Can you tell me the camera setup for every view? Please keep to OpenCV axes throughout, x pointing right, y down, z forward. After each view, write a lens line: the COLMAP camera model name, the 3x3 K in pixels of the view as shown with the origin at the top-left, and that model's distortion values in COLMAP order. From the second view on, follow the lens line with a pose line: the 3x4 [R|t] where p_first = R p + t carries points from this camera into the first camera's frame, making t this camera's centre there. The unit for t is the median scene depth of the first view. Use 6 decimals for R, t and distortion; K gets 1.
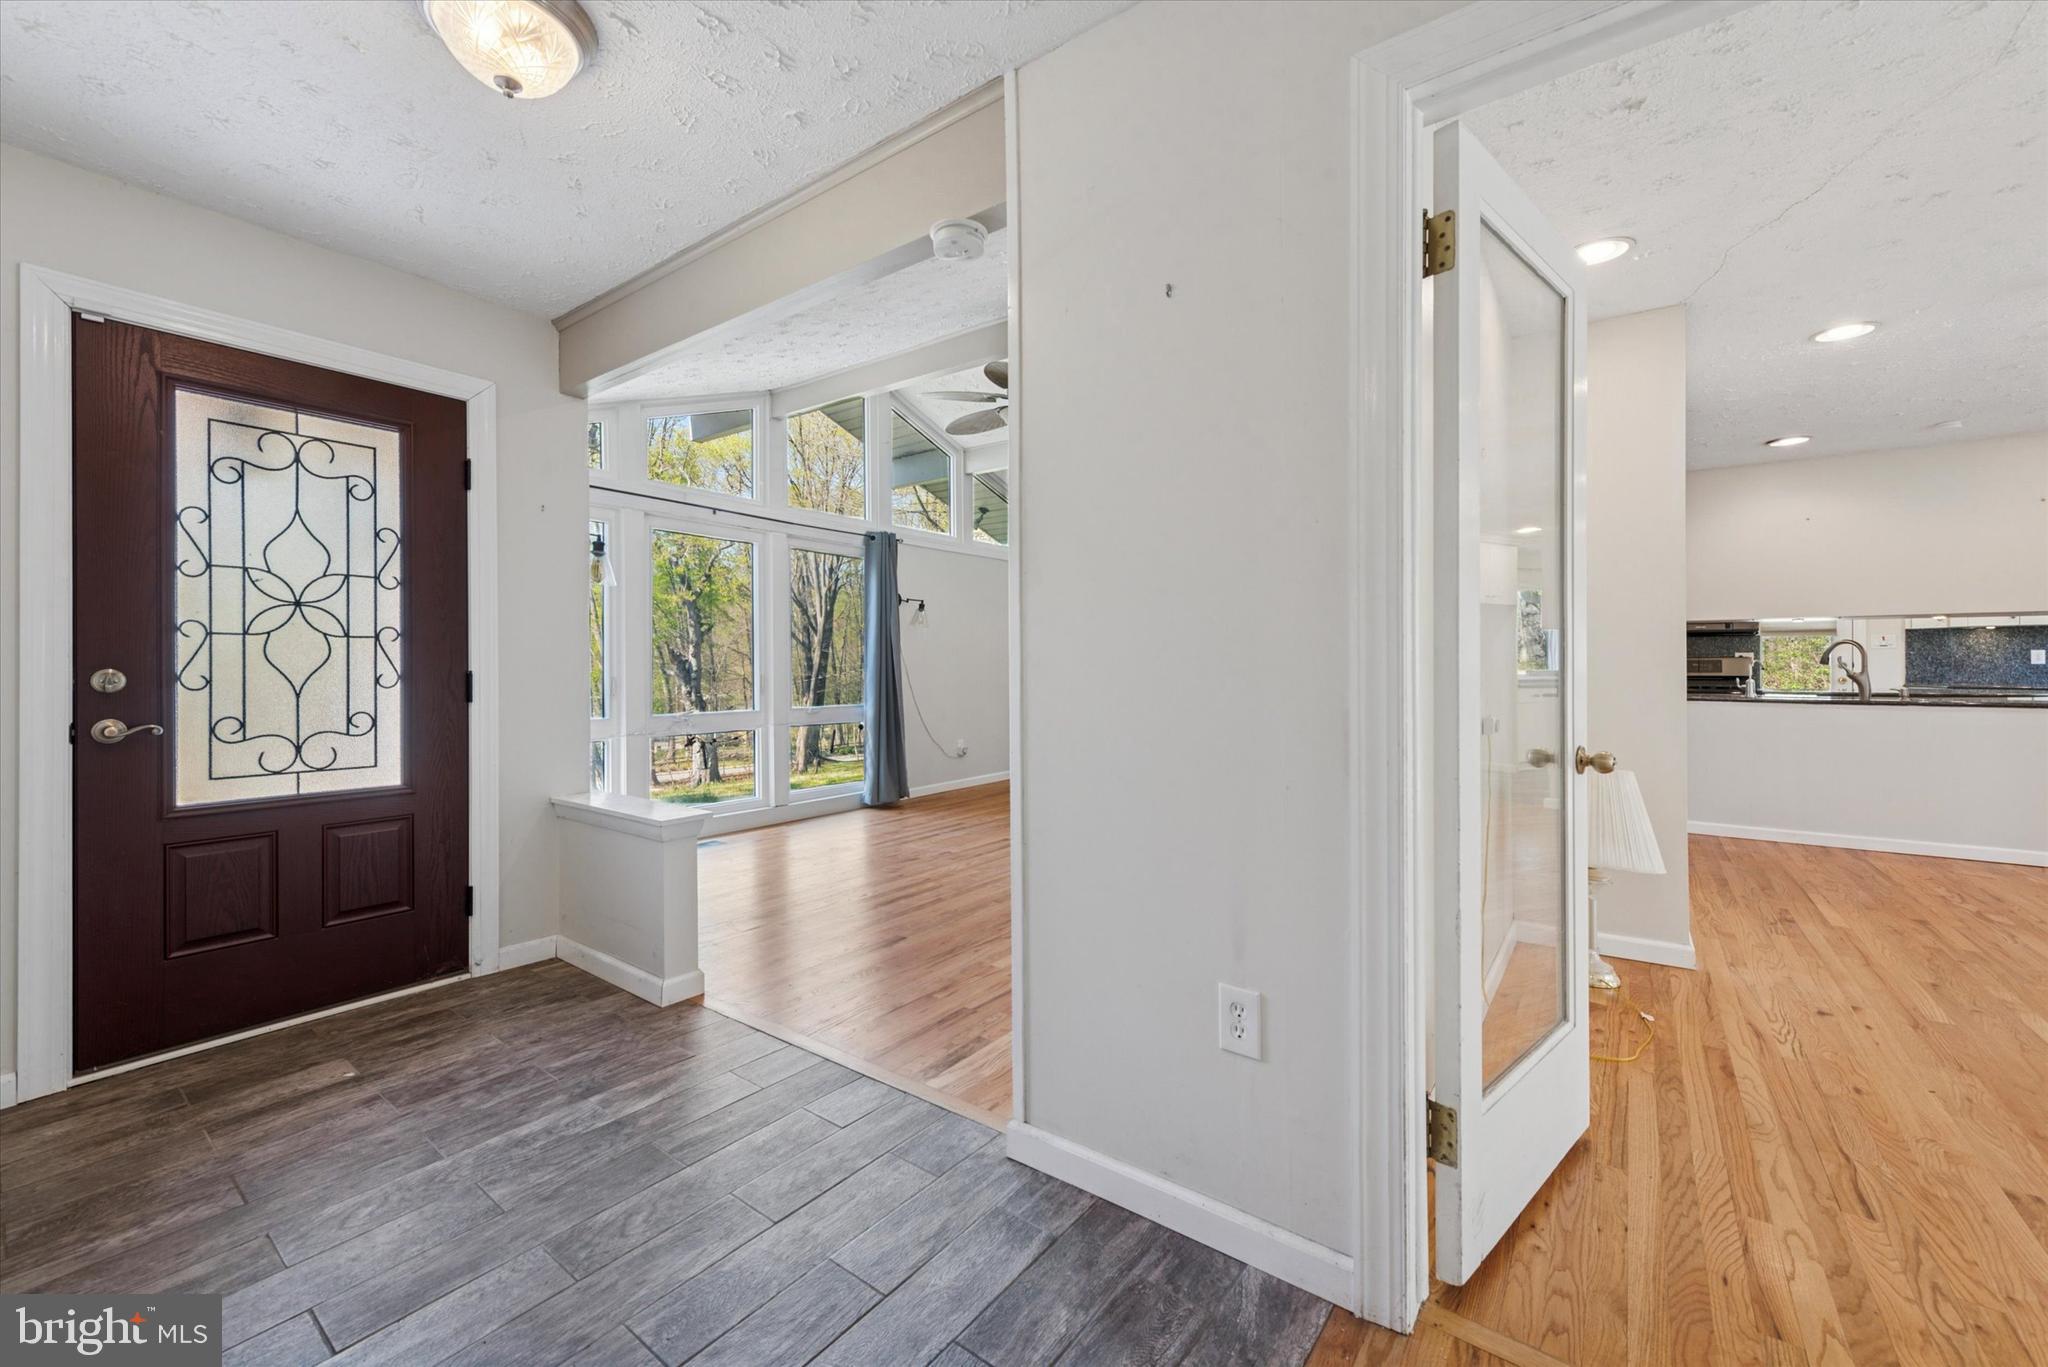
lens RADIAL K [[820.8, 0, 1022.9], [0, 820.8, 672.0], [0, 0, 1]] dist [0.008431, -0.000970]
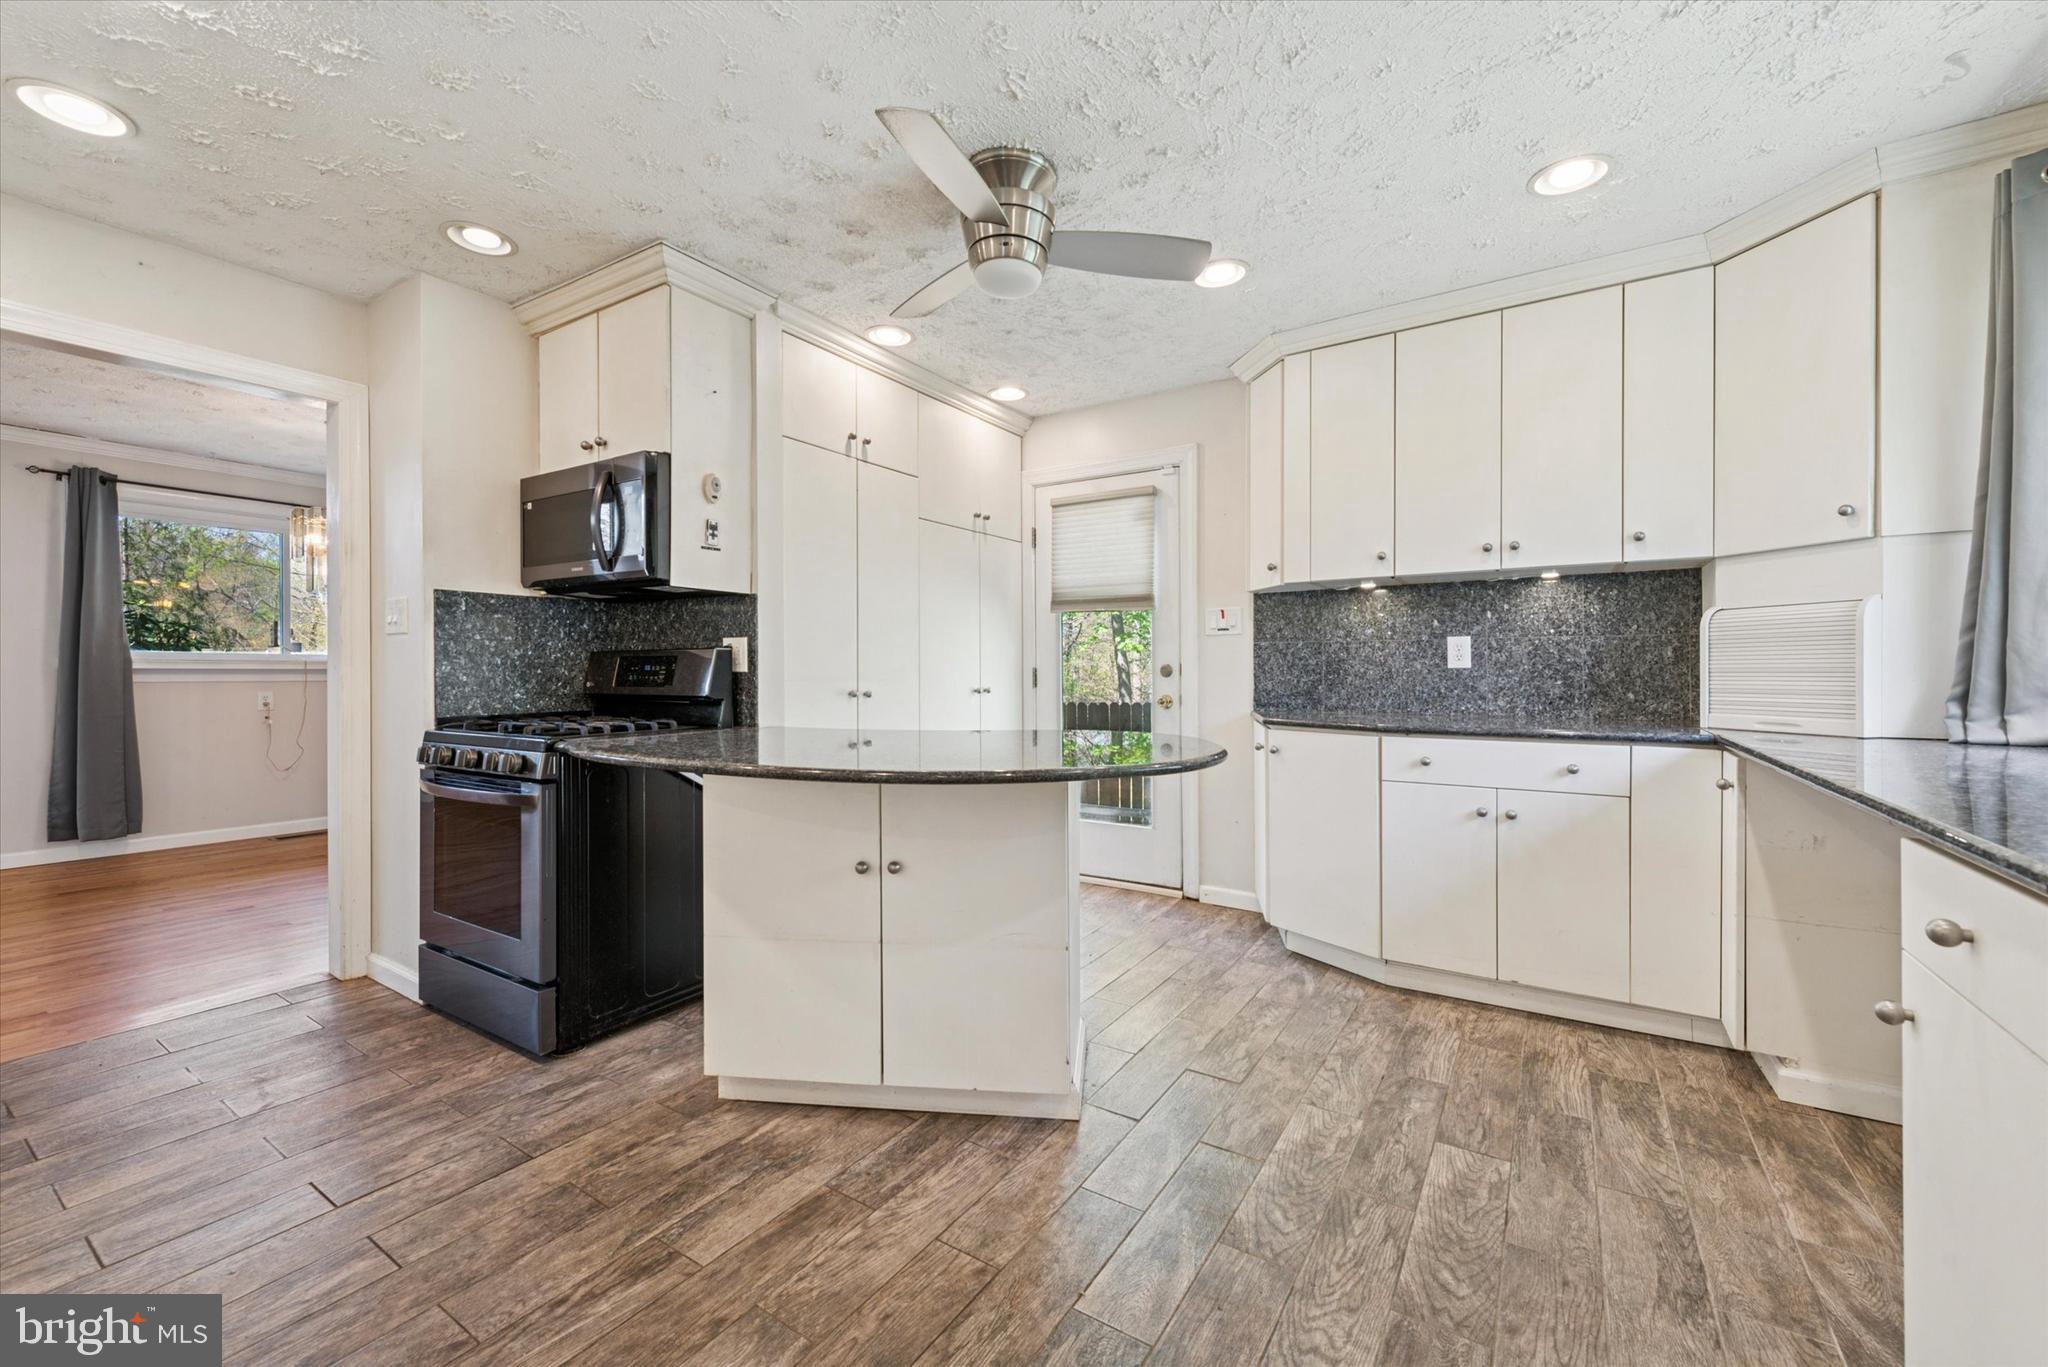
lens RADIAL K [[820.8, 0, 1022.9], [0, 820.8, 672.0], [0, 0, 1]] dist [0.008431, -0.000970]
pose [[0.998785, 0.003694, 0.049133, 1.560495], [-0.003368, 0.999972, -0.006721, -0.006582], [-0.049156, 0.006547, 0.998770, 0.929443]]
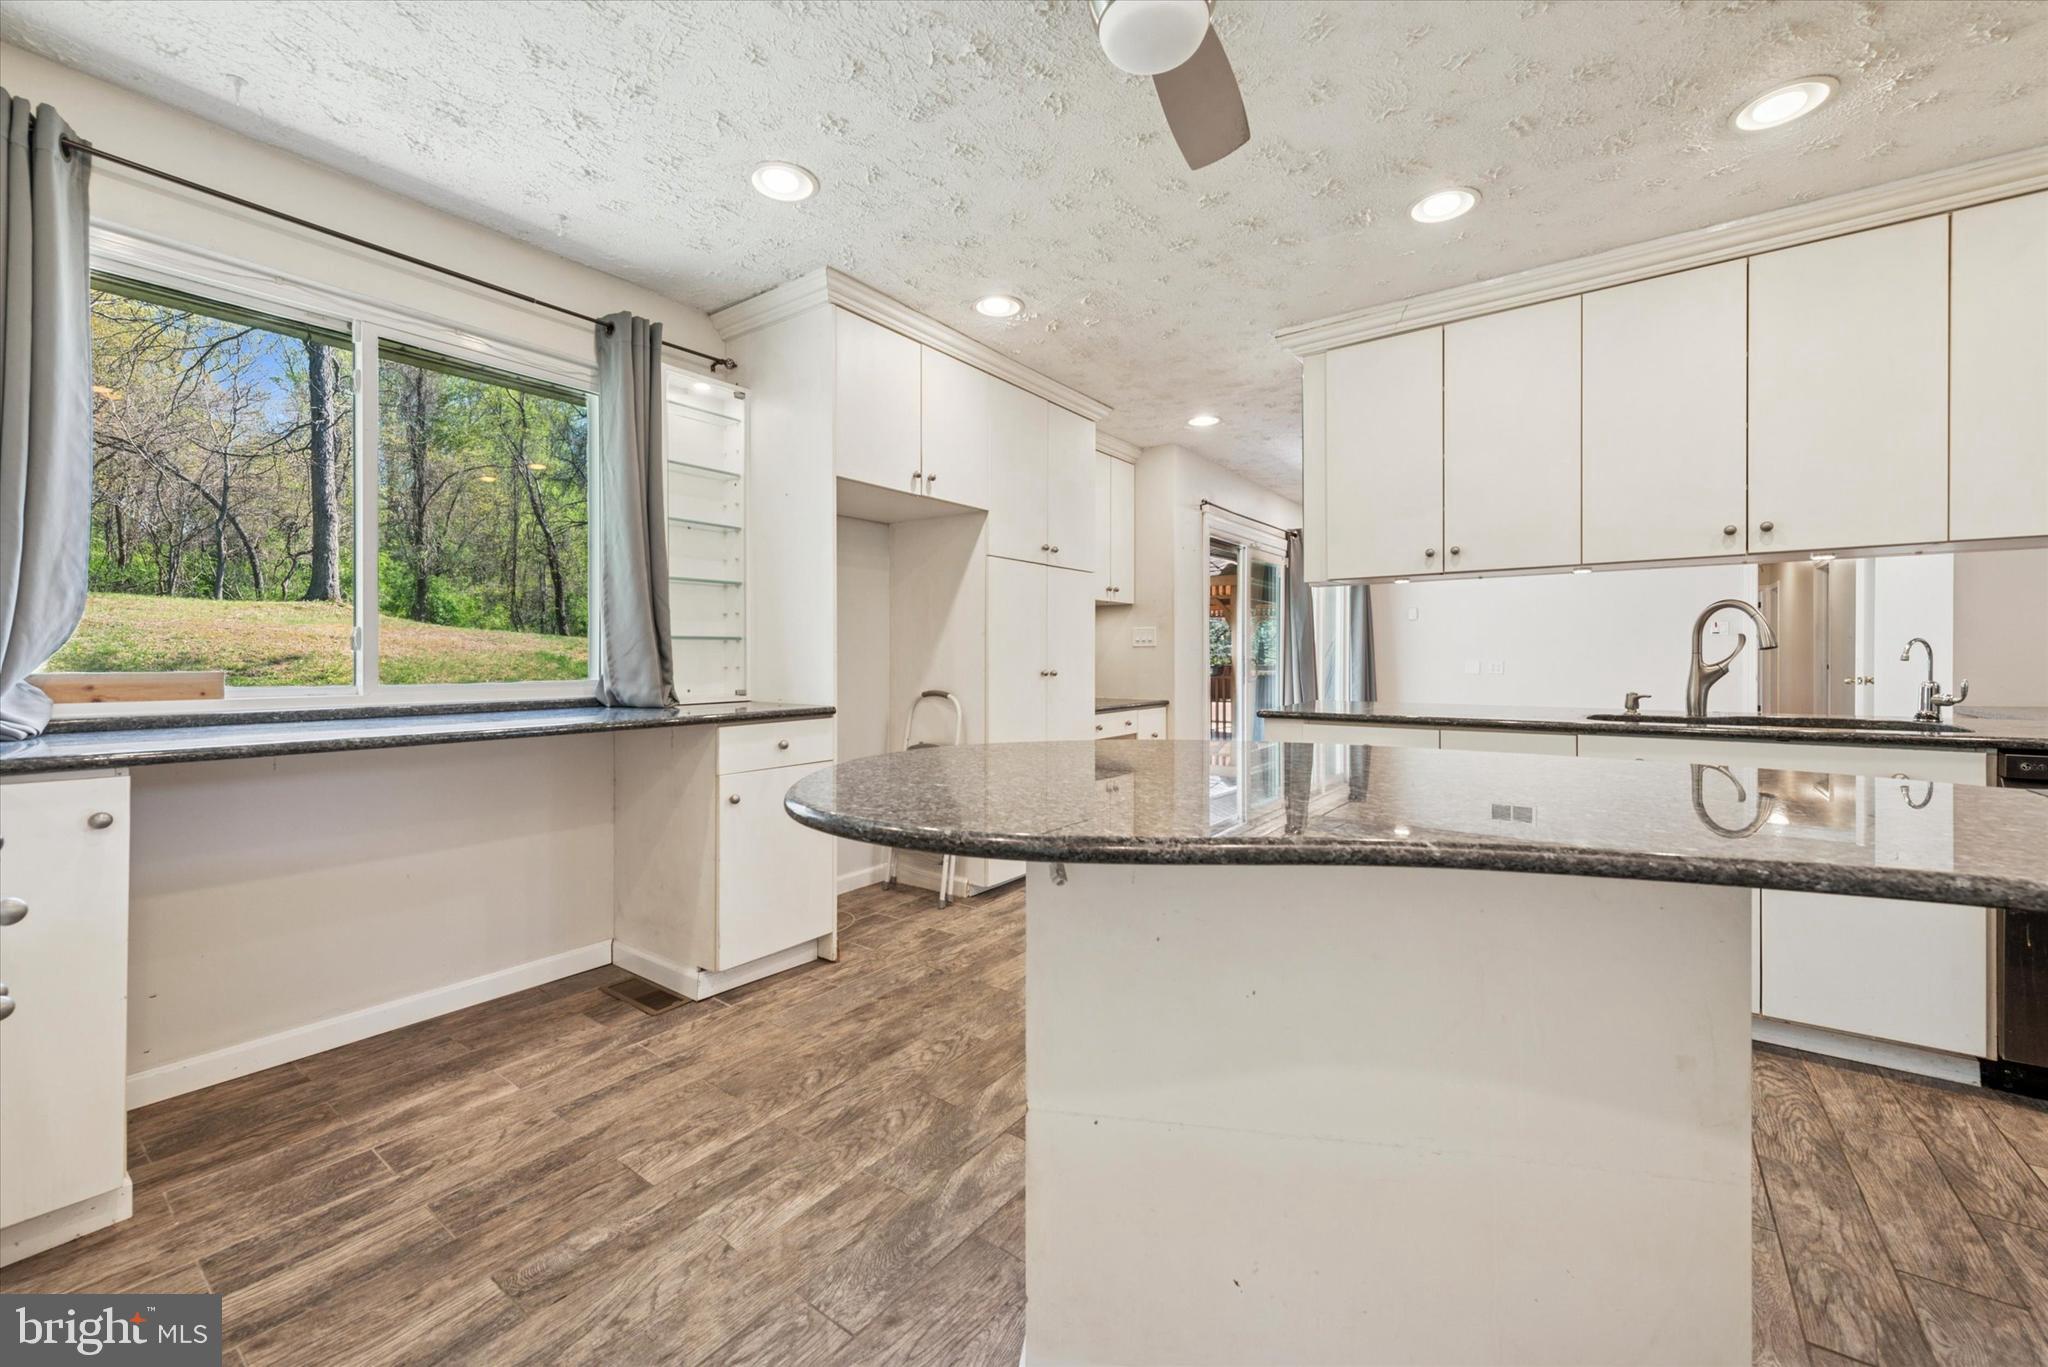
lens RADIAL K [[820.8, 0, 1022.9], [0, 820.8, 672.0], [0, 0, 1]] dist [0.008431, -0.000970]
pose [[-0.999983, 0.005212, 0.002799, 1.624300], [0.005284, 0.999635, 0.026495, -0.011836], [-0.002660, 0.026509, -0.999645, 1.722015]]
